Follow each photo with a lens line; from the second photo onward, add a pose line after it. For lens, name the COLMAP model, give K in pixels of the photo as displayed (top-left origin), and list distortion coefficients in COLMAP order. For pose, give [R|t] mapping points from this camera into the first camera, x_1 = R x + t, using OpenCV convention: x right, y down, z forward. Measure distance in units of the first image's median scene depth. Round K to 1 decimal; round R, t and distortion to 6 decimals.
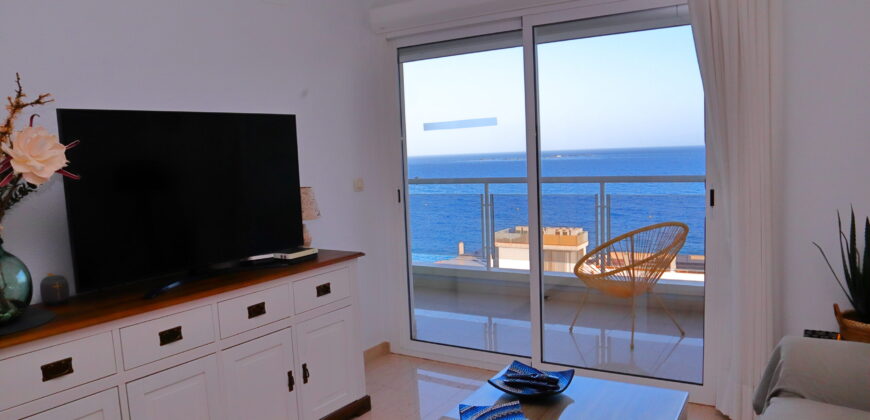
lens RADIAL K [[628.7, 0, 435.0], [0, 628.7, 210.0], [0, 0, 1]] dist [-0.107811, 0.086290]
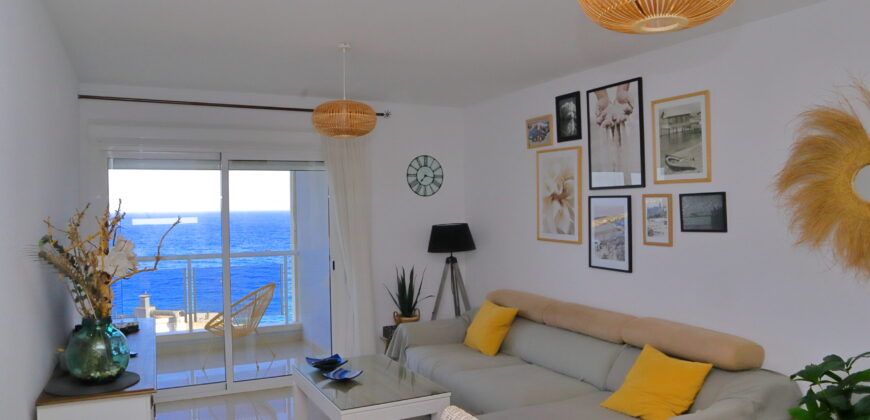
lens RADIAL K [[628.7, 0, 435.0], [0, 628.7, 210.0], [0, 0, 1]] dist [-0.107811, 0.086290]
pose [[0.516671, 0.072640, 0.853097, -0.890168], [0.066675, 0.989955, -0.124674, 0.061829], [-0.853584, 0.121296, 0.506637, -0.220444]]
